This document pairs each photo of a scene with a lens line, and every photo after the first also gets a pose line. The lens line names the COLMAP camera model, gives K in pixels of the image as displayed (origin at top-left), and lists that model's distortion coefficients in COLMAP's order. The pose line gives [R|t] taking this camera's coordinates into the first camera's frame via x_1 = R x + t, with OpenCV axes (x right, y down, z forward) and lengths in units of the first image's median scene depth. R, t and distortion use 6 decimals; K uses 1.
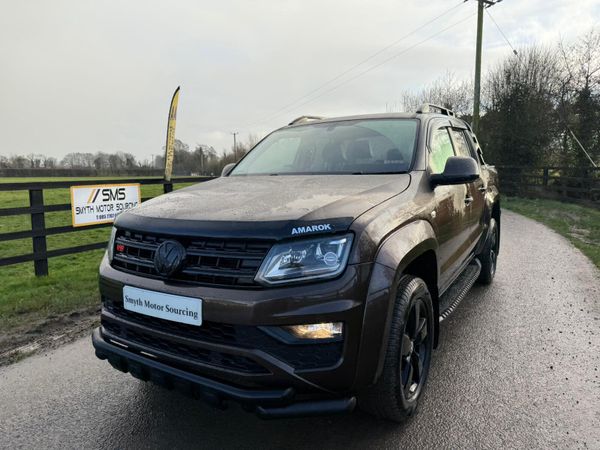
lens RADIAL K [[421.9, 0, 301.1], [0, 421.9, 226.5], [0, 0, 1]] dist [0.035526, -0.044086]
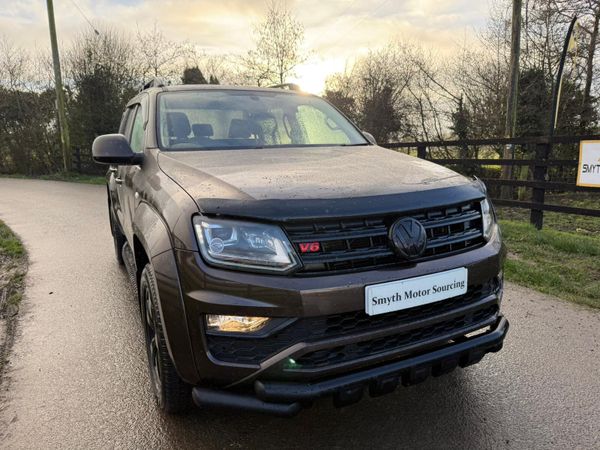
lens RADIAL K [[421.9, 0, 294.0], [0, 421.9, 227.0], [0, 0, 1]] dist [0.035526, -0.044086]
pose [[0.549734, -0.157999, 0.820262, -0.726266], [0.125740, 0.986413, 0.105733, -0.043179], [-0.825822, 0.045015, 0.562131, 0.444835]]
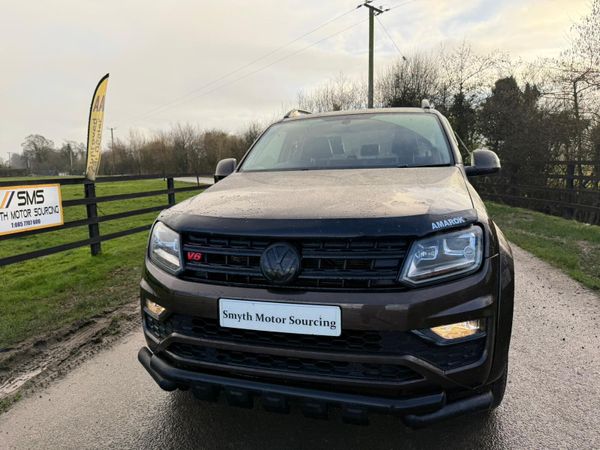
lens RADIAL K [[421.9, 0, 300.8], [0, 421.9, 223.7], [0, 0, 1]] dist [0.035526, -0.044086]
pose [[0.964550, -0.043436, 0.260299, -0.313152], [0.043849, 0.999029, 0.004223, -0.006036], [-0.260230, 0.007340, 0.965519, 0.089320]]
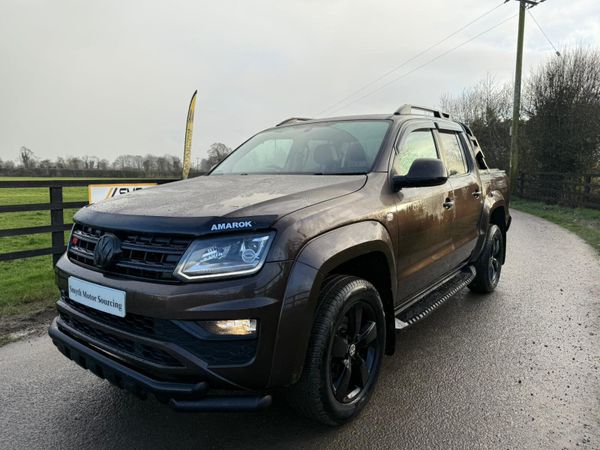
lens RADIAL K [[421.9, 0, 301.0], [0, 421.9, 224.0], [0, 0, 1]] dist [0.035526, -0.044086]
pose [[0.995140, 0.025402, -0.095142, 0.163716], [-0.026875, 0.999538, -0.014229, 0.006682], [0.094736, 0.016717, 0.995362, 0.005887]]
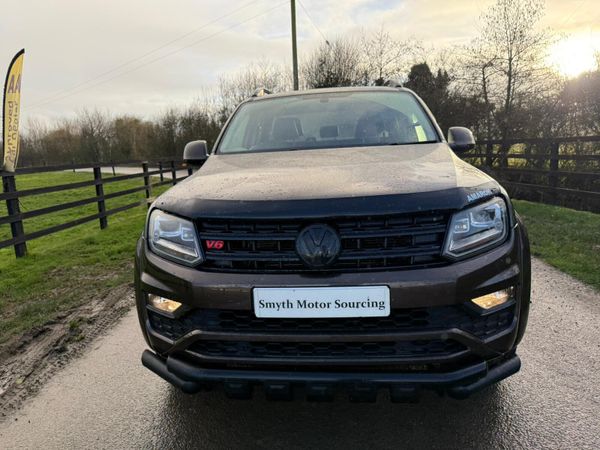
lens RADIAL K [[421.9, 0, 301.0], [0, 421.9, 224.4], [0, 0, 1]] dist [0.035526, -0.044086]
pose [[0.898187, -0.103173, 0.427335, -0.436129], [0.090624, 0.994646, 0.049665, -0.006719], [-0.430171, -0.005881, 0.902728, 0.169753]]
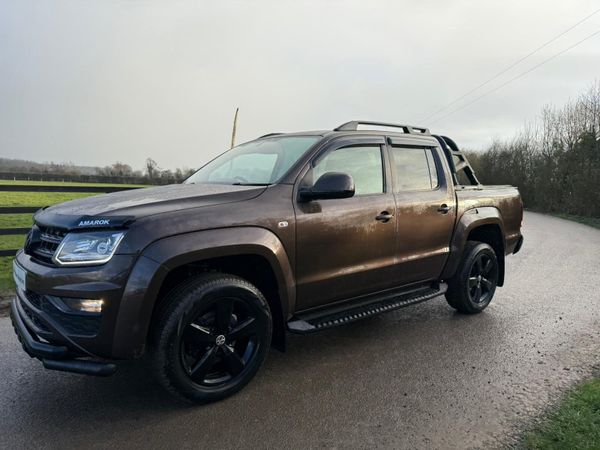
lens RADIAL K [[421.9, 0, 304.0], [0, 421.9, 229.4], [0, 0, 1]] dist [0.035526, -0.044086]
pose [[0.946166, 0.068881, -0.316267, 0.573721], [-0.079241, 0.996655, -0.019997, 0.000351], [0.313831, 0.043982, 0.948460, 0.006071]]
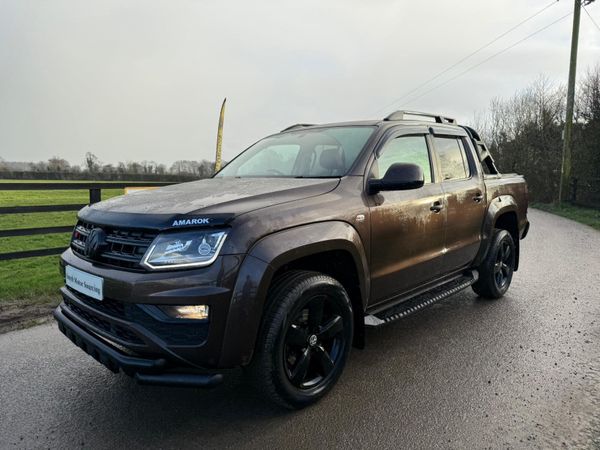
lens RADIAL K [[421.9, 0, 305.8], [0, 421.9, 229.7], [0, 0, 1]] dist [0.035526, -0.044086]
pose [[0.979041, 0.042700, -0.199137, 0.316981], [-0.045361, 0.998932, -0.008819, 0.012886], [0.198547, 0.017667, 0.979932, -0.029396]]
